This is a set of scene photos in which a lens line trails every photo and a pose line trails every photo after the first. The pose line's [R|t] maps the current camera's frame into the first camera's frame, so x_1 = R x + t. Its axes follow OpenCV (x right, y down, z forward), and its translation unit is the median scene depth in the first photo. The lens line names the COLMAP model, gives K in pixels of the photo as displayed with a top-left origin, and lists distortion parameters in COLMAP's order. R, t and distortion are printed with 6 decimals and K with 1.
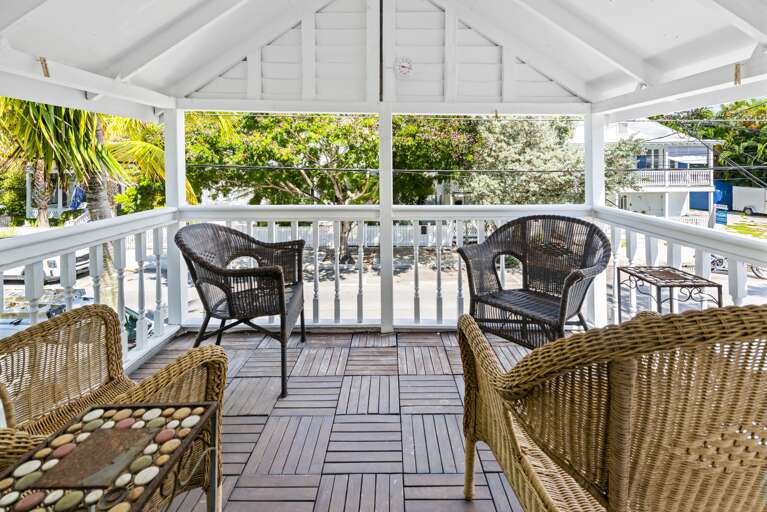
lens RADIAL K [[310.6, 0, 383.5], [0, 310.6, 256.0], [0, 0, 1]] dist [0.001383, 0.000242]
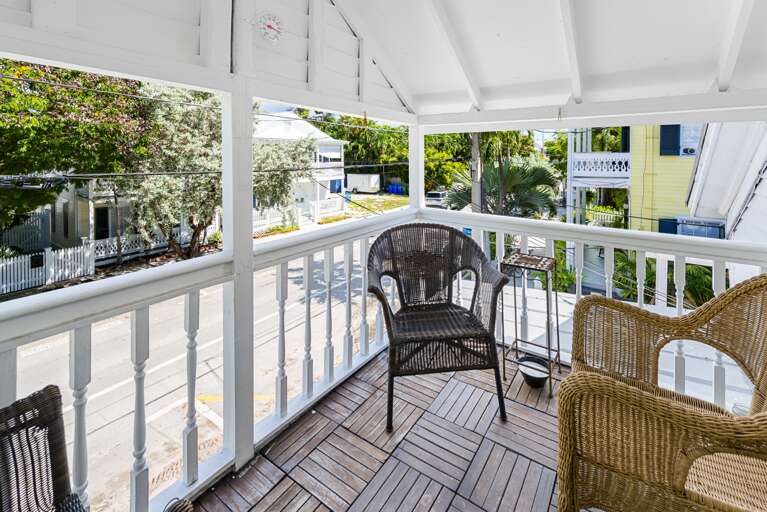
lens RADIAL K [[333.5, 0, 383.5], [0, 333.5, 256.0], [0, 0, 1]] dist [-0.000326, -0.000056]
pose [[0.566897, -0.232354, 0.790341, -0.084127], [0.231780, 0.965629, 0.117636, -0.024653], [-0.790510, 0.116498, 0.601268, 0.069577]]
